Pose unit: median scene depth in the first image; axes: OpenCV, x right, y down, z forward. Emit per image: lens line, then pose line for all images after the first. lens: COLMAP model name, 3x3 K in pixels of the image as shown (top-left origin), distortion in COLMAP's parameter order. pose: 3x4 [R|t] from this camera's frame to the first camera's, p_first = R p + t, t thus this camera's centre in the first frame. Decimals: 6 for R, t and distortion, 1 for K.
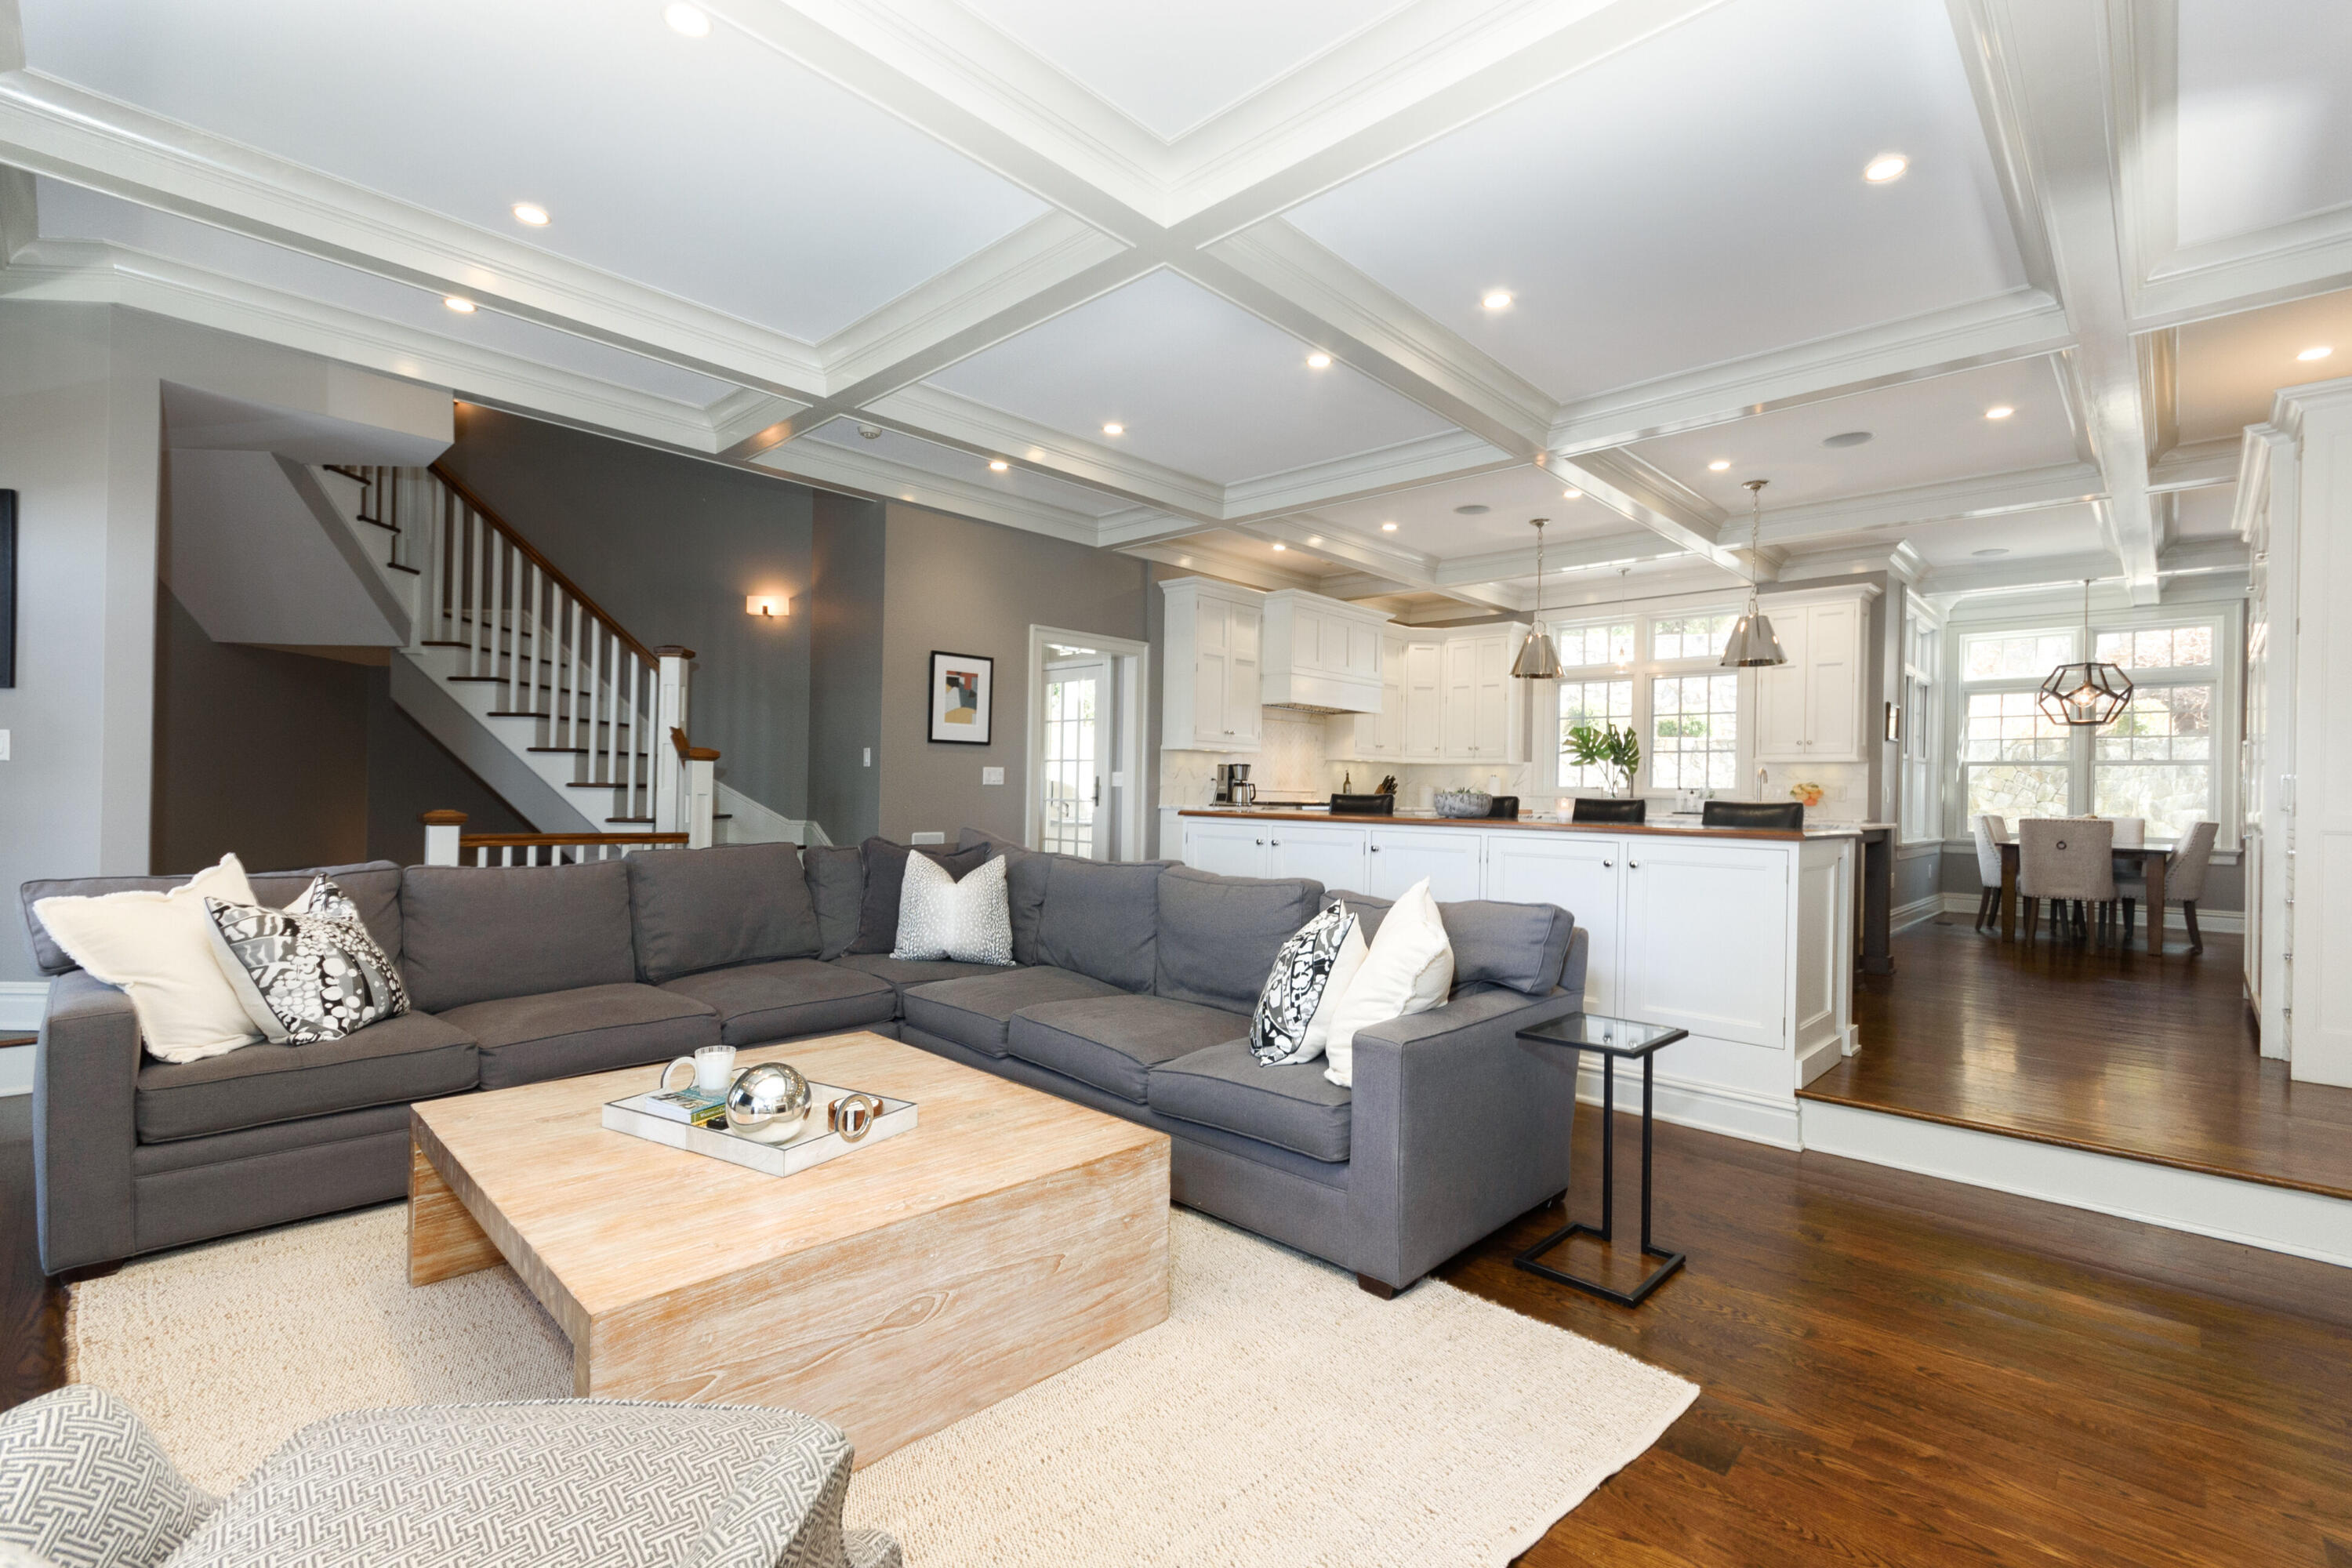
lens RADIAL K [[1039.4, 0, 1176.0], [0, 1039.4, 784.0], [0, 0, 1]] dist [-0.014012, -0.000131]
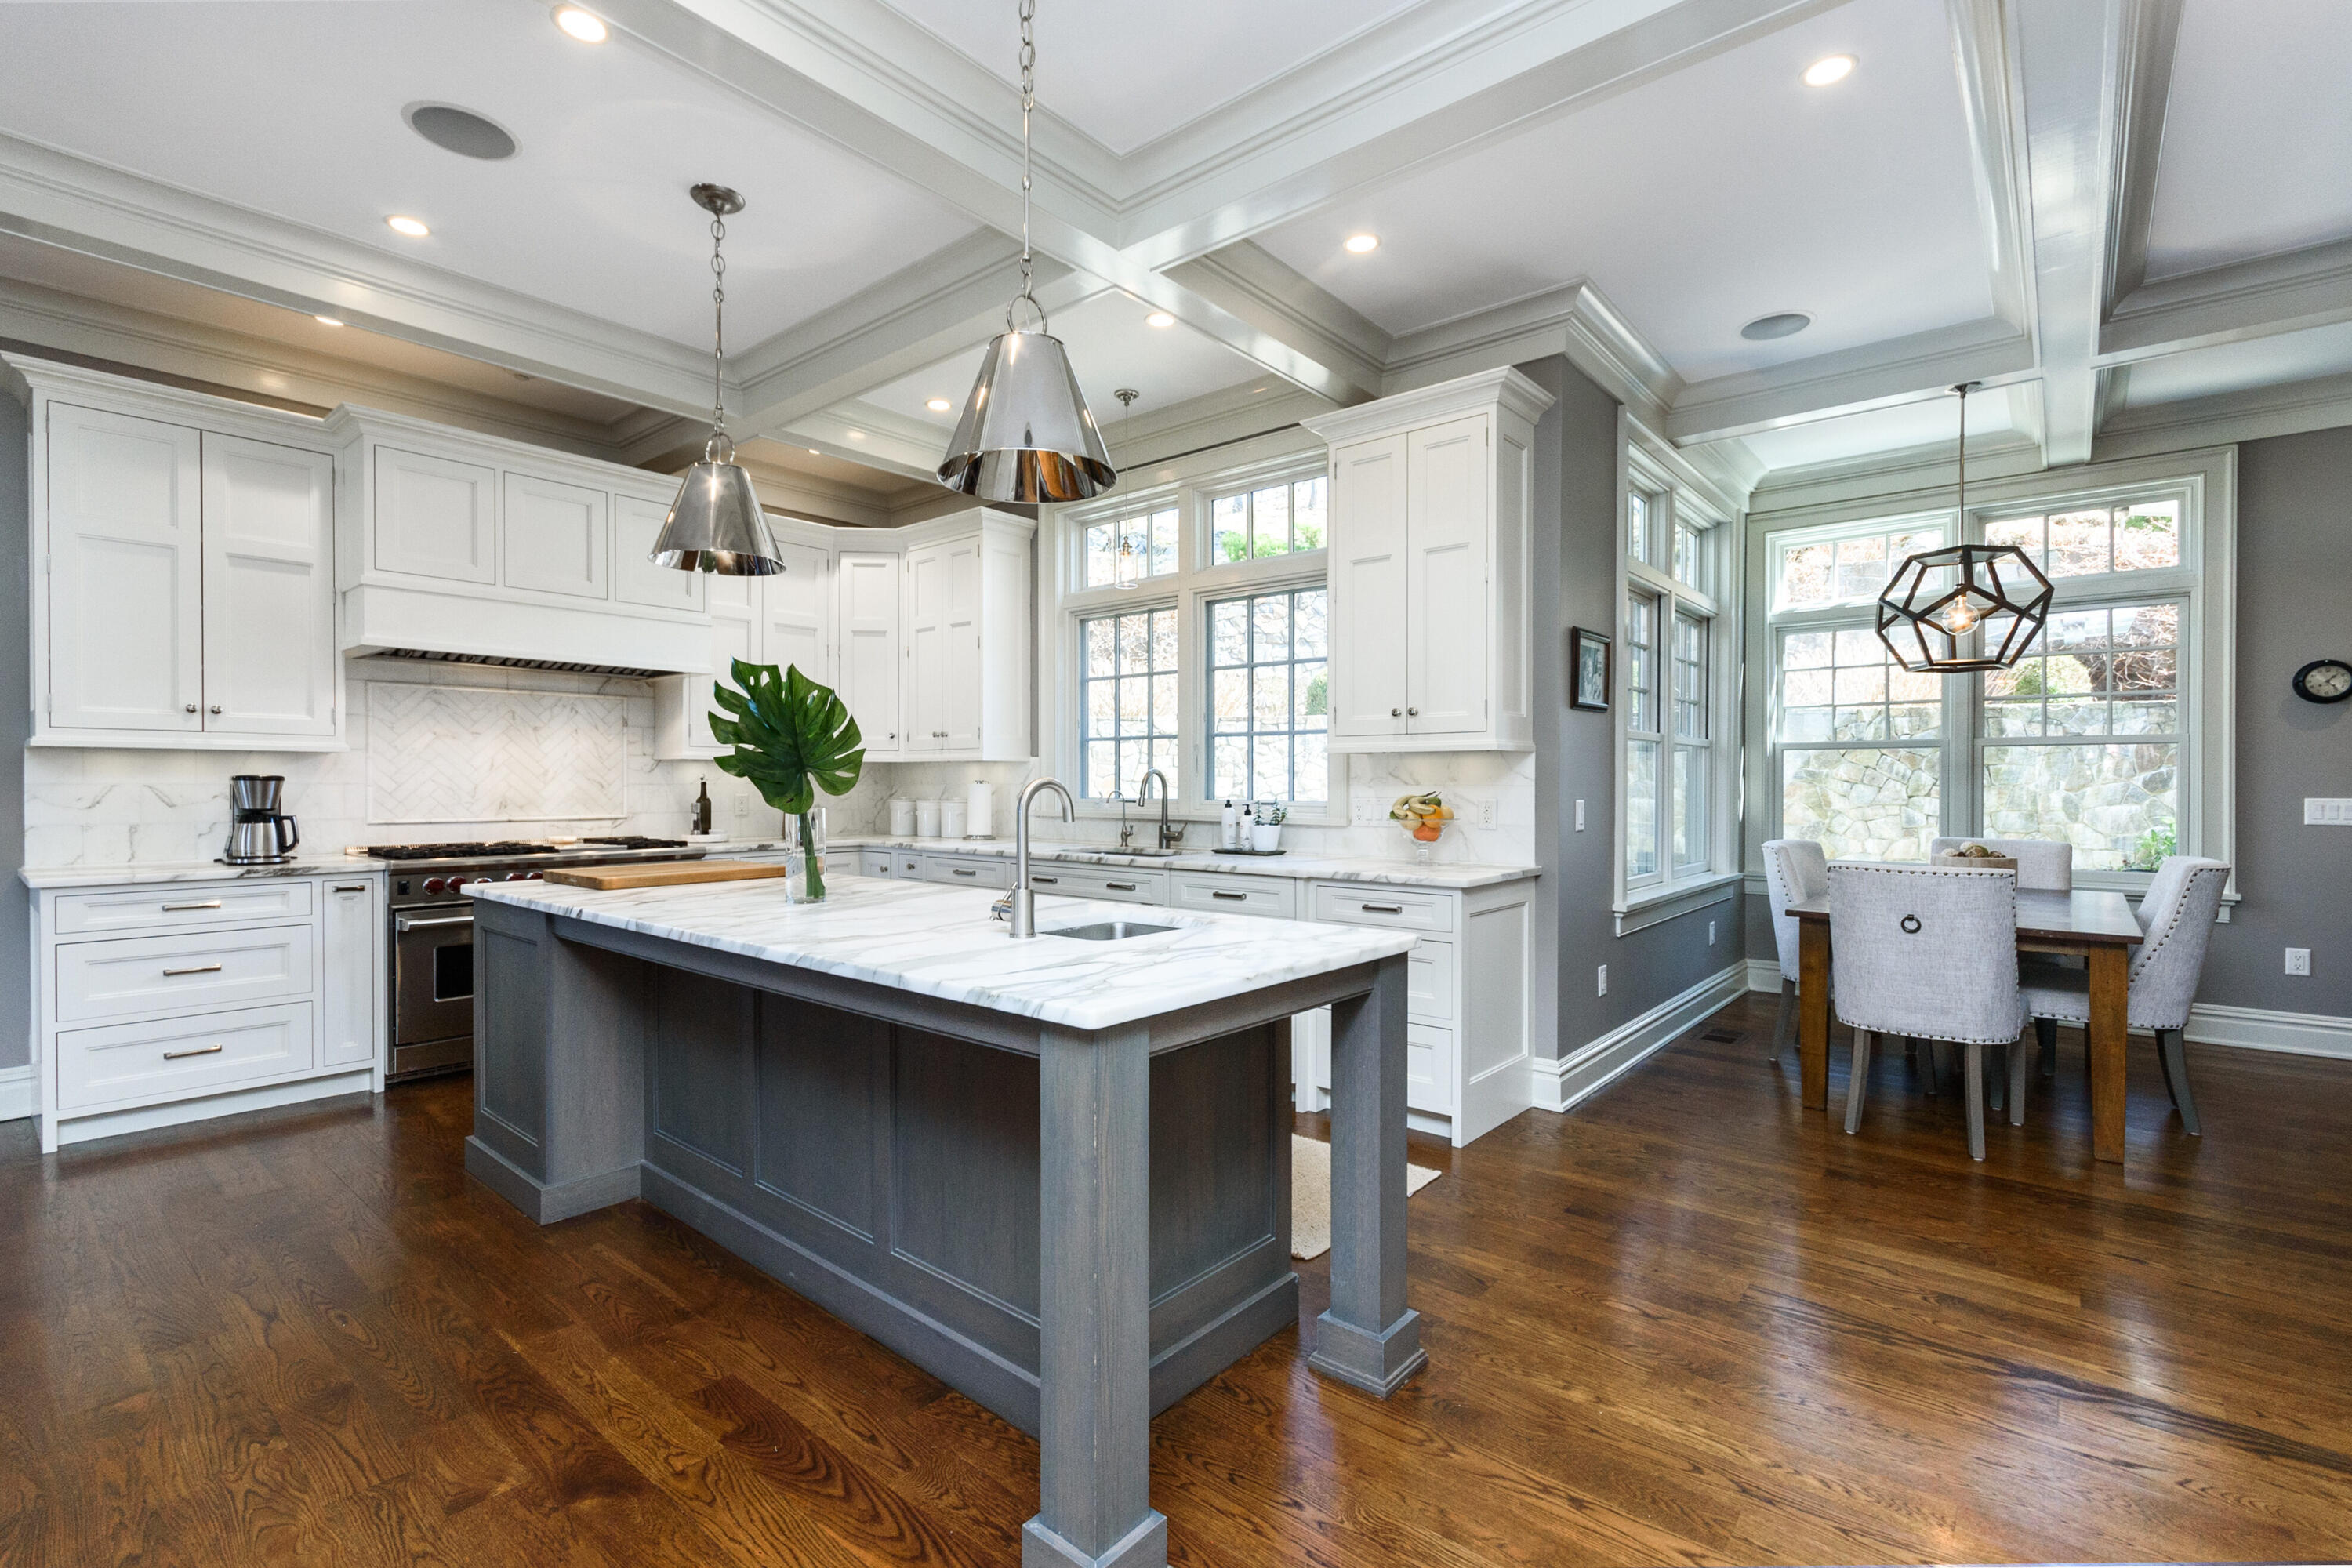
lens RADIAL K [[1052.2, 0, 1176.0], [0, 1052.2, 784.0], [0, 0, 1]] dist [0.001172, 0.000324]
pose [[0.997329, -0.019329, 0.070429, 0.396077], [0.018707, 0.999780, 0.009488, -0.011536], [-0.070597, -0.008145, 0.997472, 0.437510]]
